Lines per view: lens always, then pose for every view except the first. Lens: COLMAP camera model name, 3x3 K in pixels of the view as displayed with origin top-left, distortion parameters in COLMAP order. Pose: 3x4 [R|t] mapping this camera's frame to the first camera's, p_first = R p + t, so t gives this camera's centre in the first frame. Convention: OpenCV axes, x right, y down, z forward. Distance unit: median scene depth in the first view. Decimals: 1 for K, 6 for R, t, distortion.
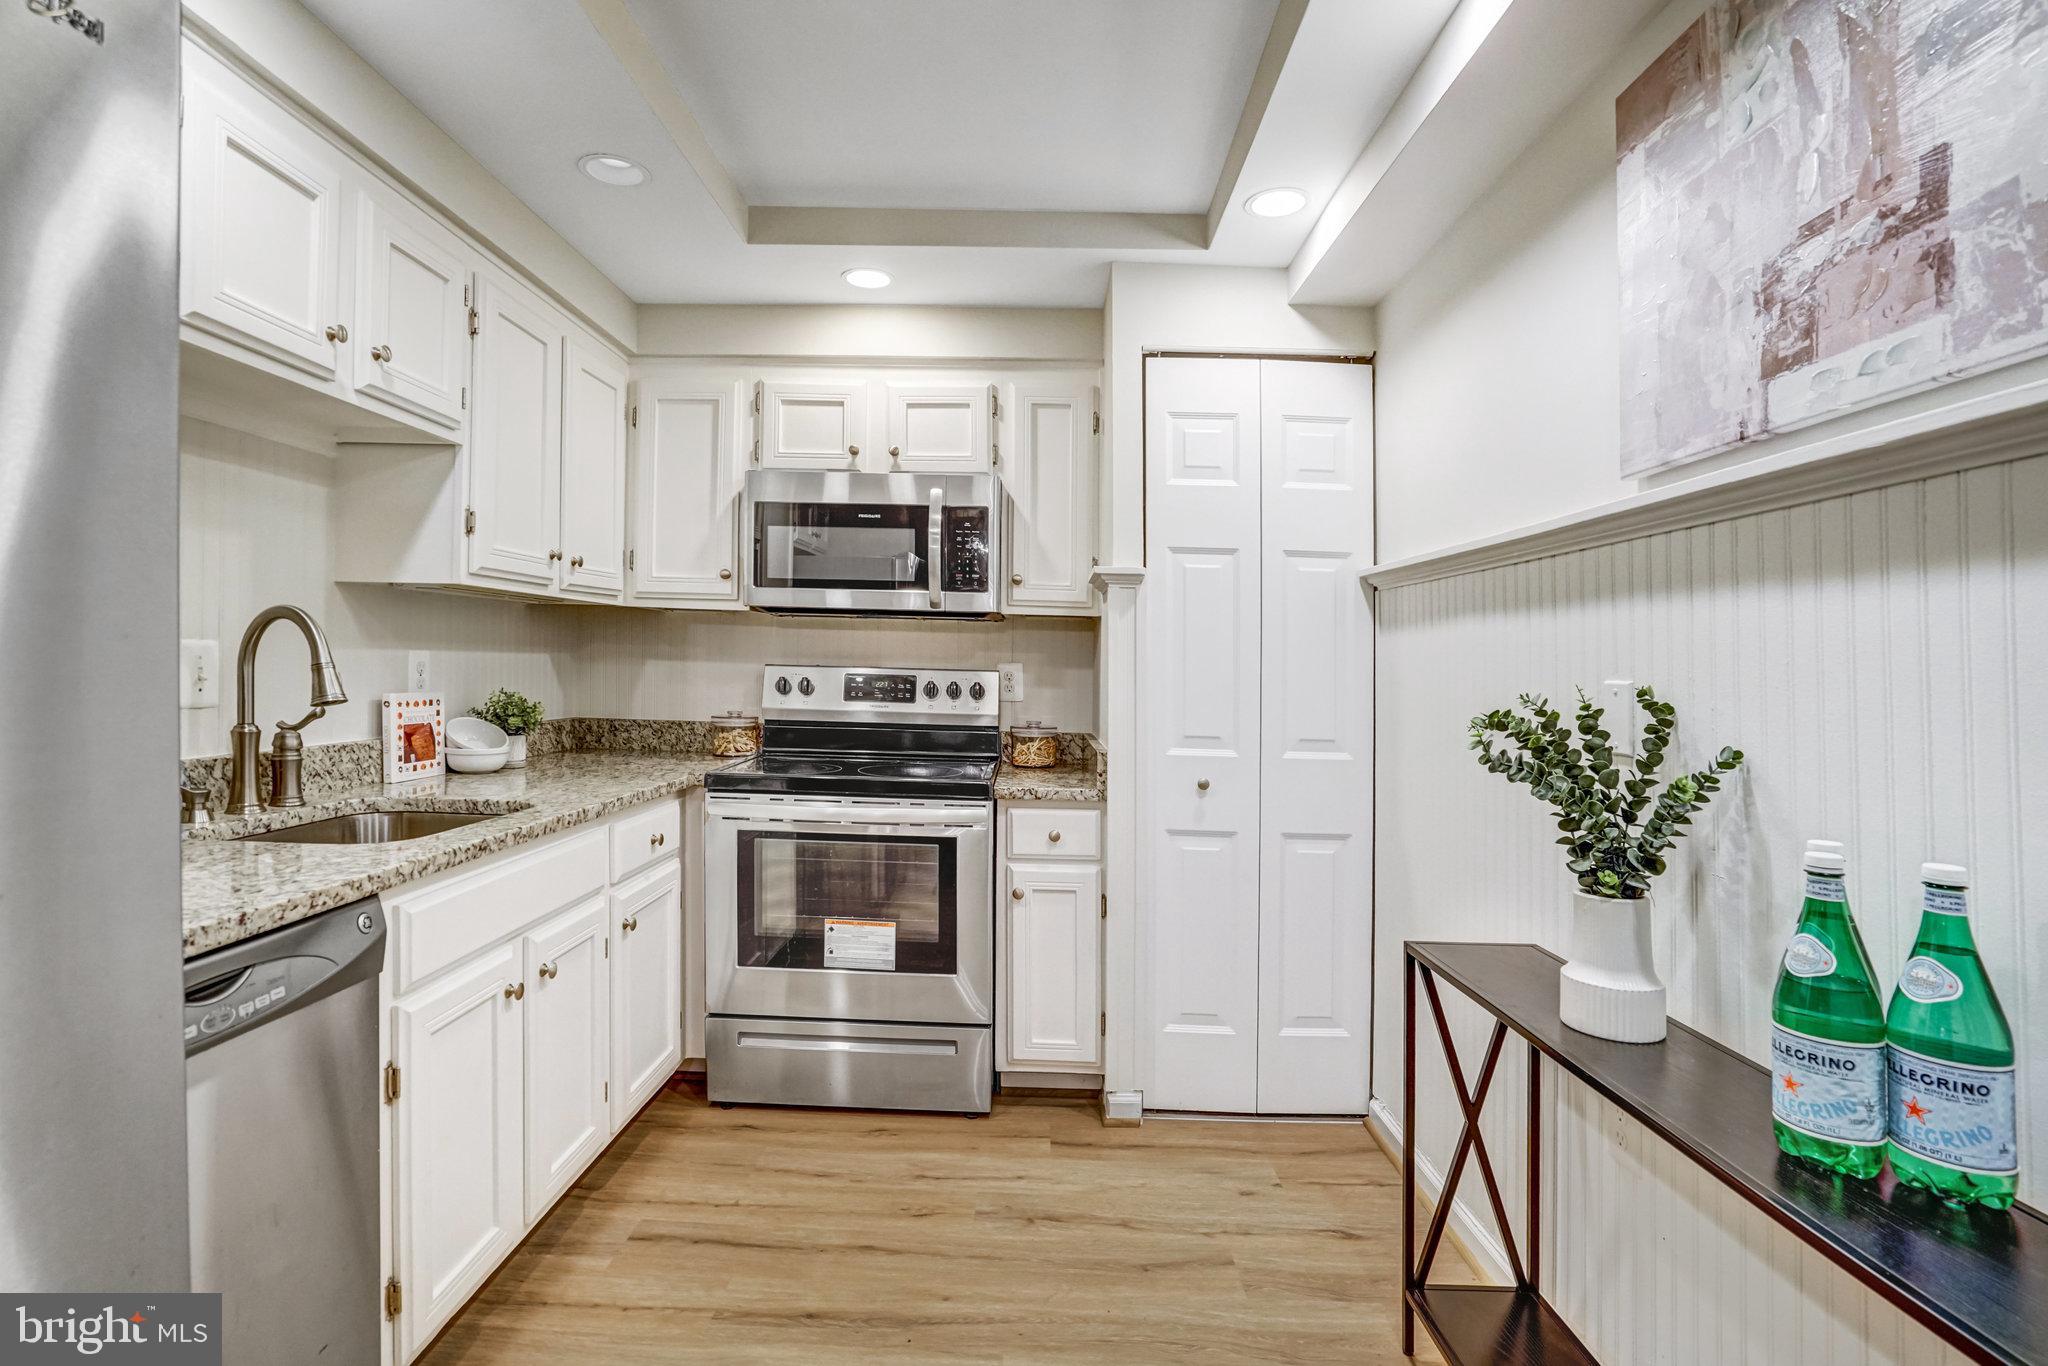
lens RADIAL K [[1058.4, 0, 1019.0], [0, 1058.4, 633.2], [0, 0, 1]] dist [0.040484, 0.000292]
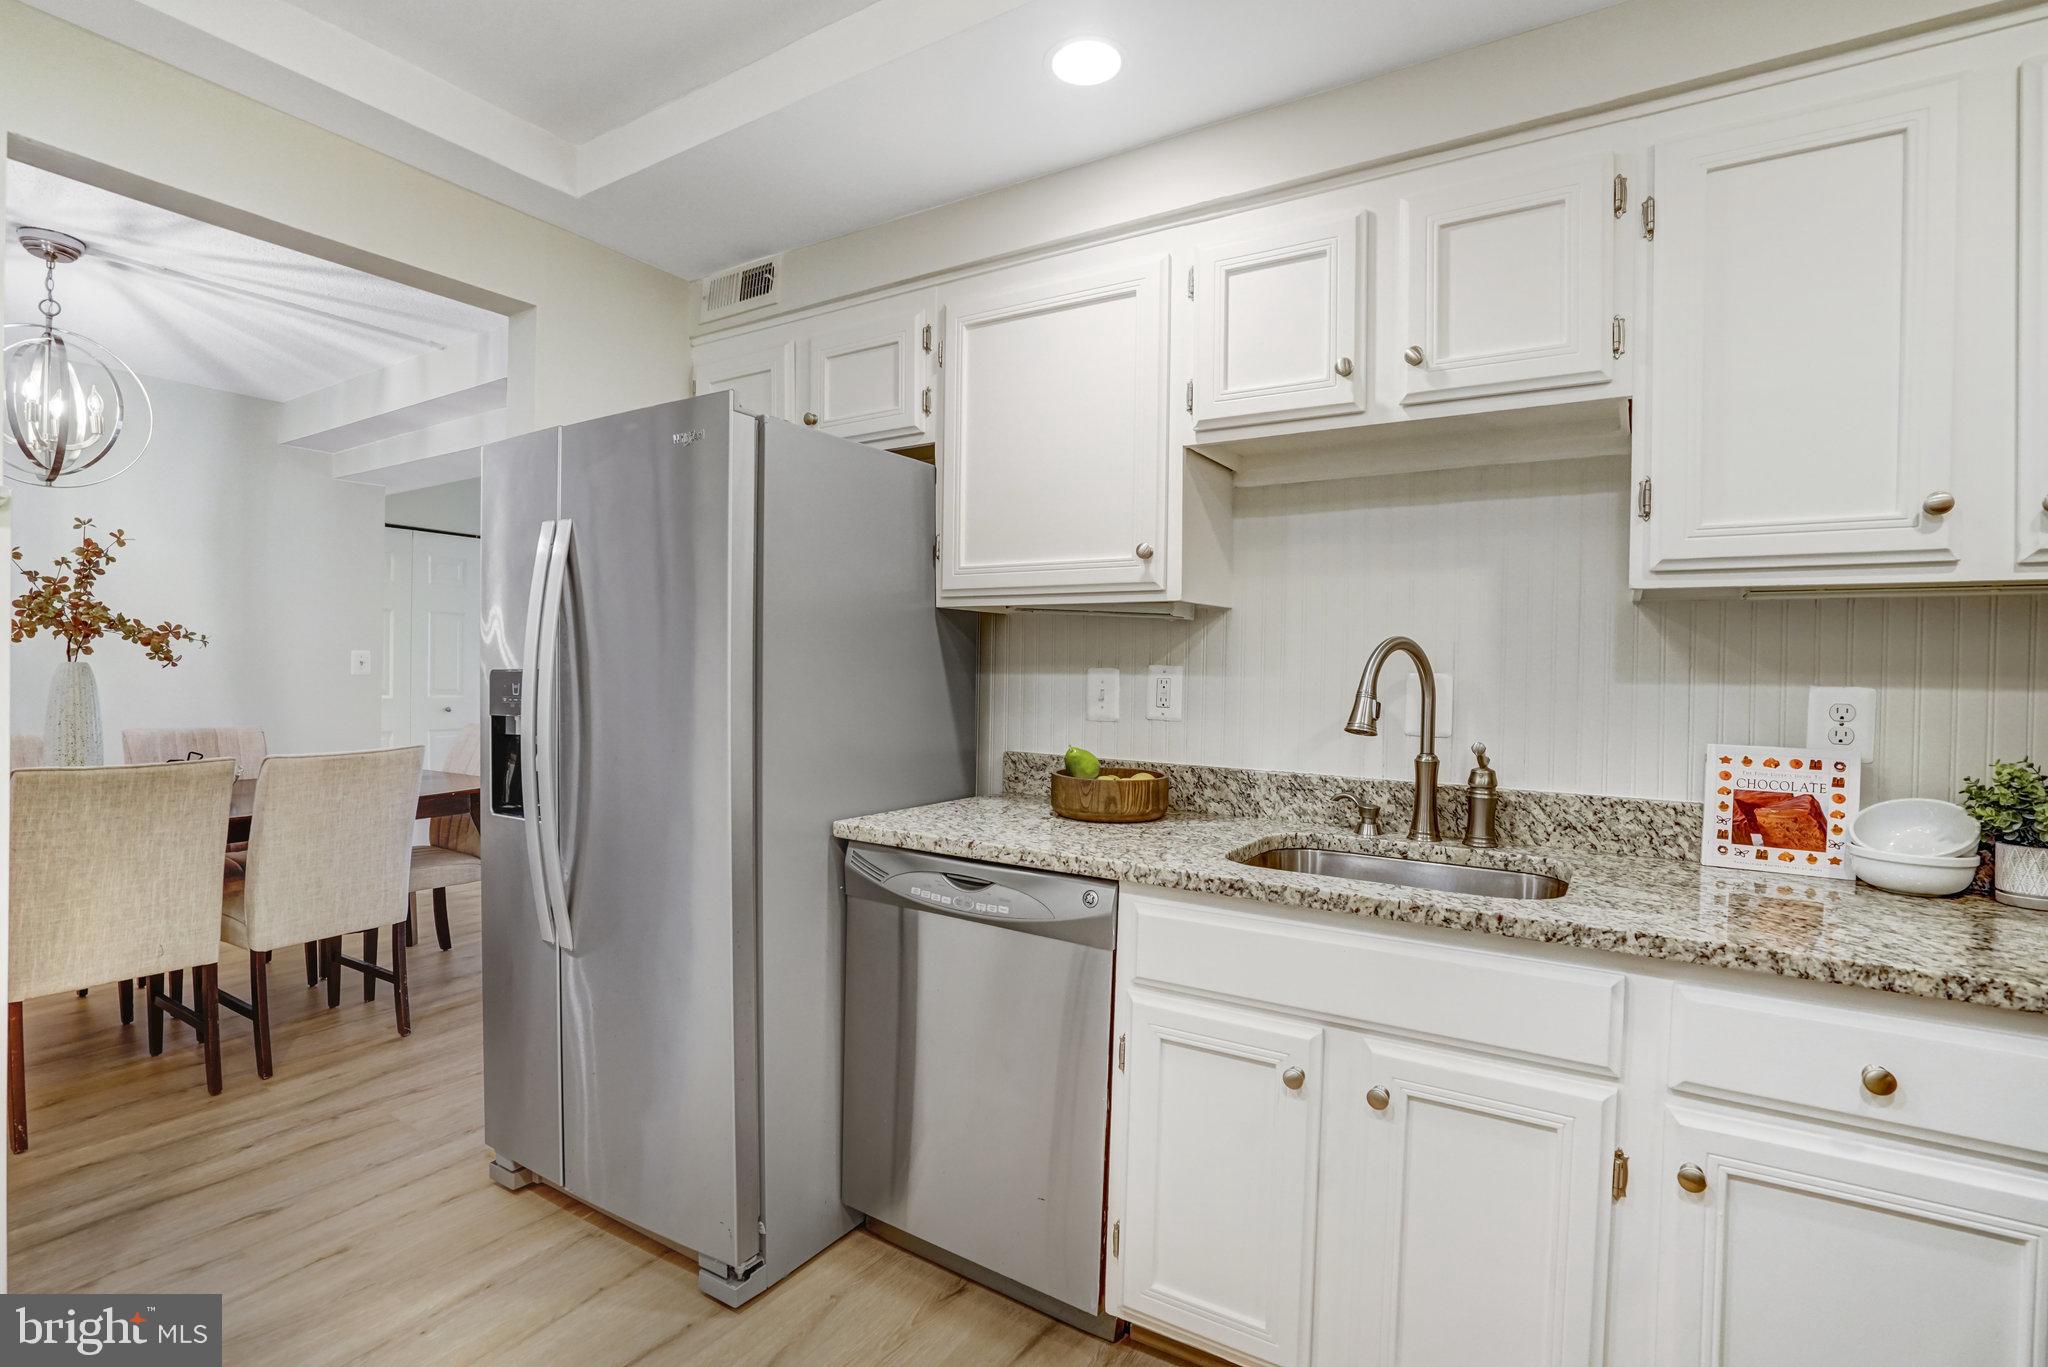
lens RADIAL K [[981.0, 0, 1017.4], [0, 981.0, 679.3], [0, 0, 1]] dist [-0.053547, 0.025067]
pose [[-0.540704, -0.031120, -0.840637, 0.334553], [-0.008959, 0.999472, -0.031238, 0.053955], [0.841165, -0.009359, -0.540698, 1.404045]]
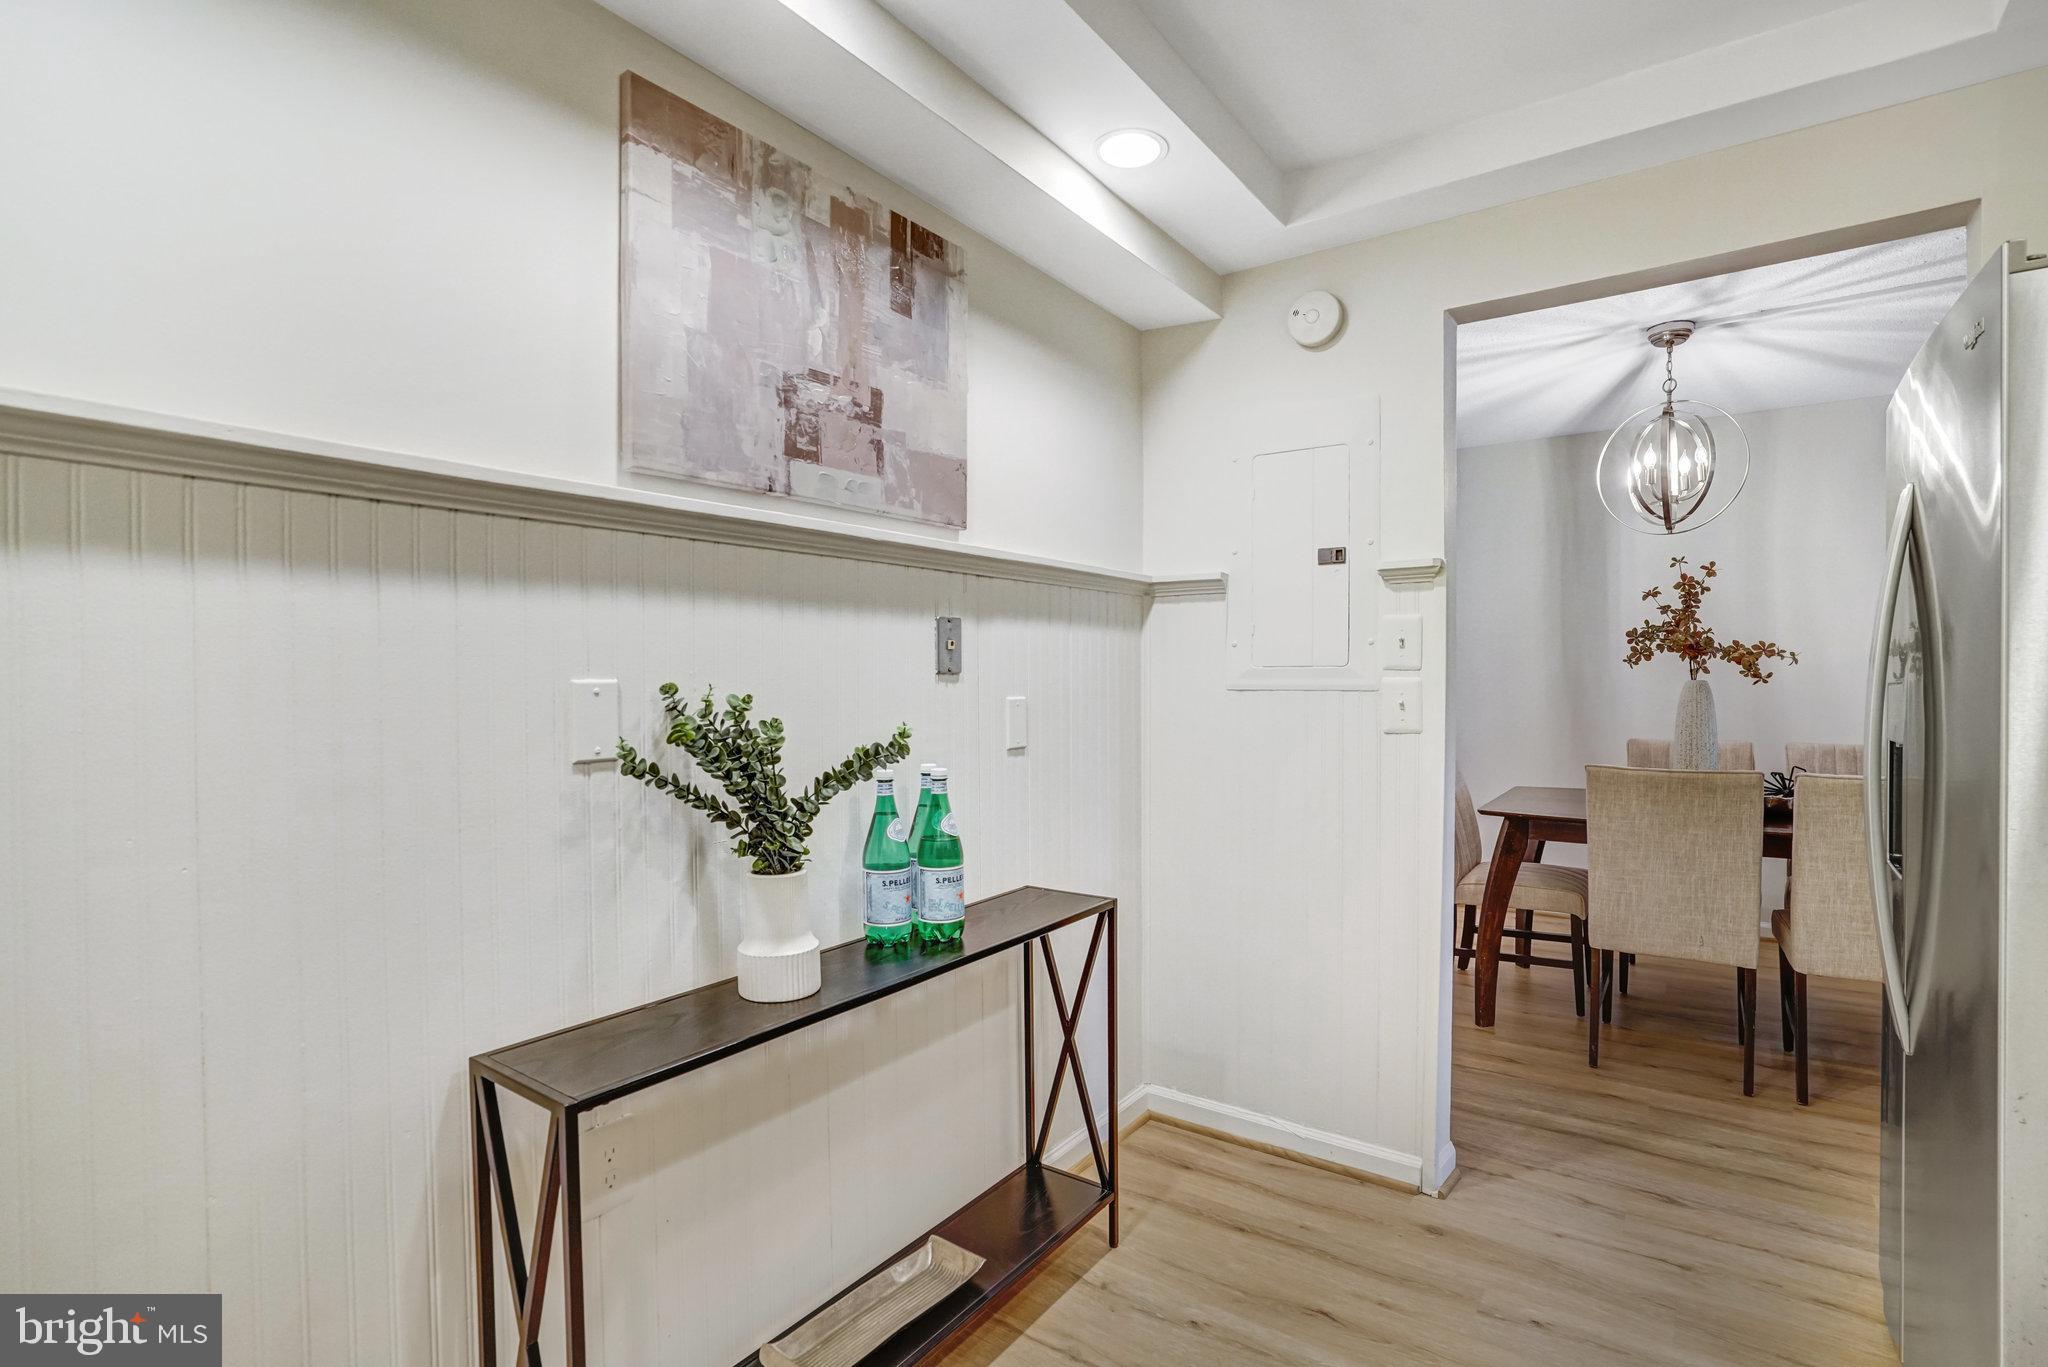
lens RADIAL K [[981.0, 0, 1017.4], [0, 981.0, 679.3], [0, 0, 1]] dist [-0.053547, 0.025067]
pose [[-0.814385, -0.029165, 0.579591, -0.246833], [-0.037637, 0.999288, -0.002600, 0.039829], [-0.579103, -0.023931, -0.814903, 1.515856]]
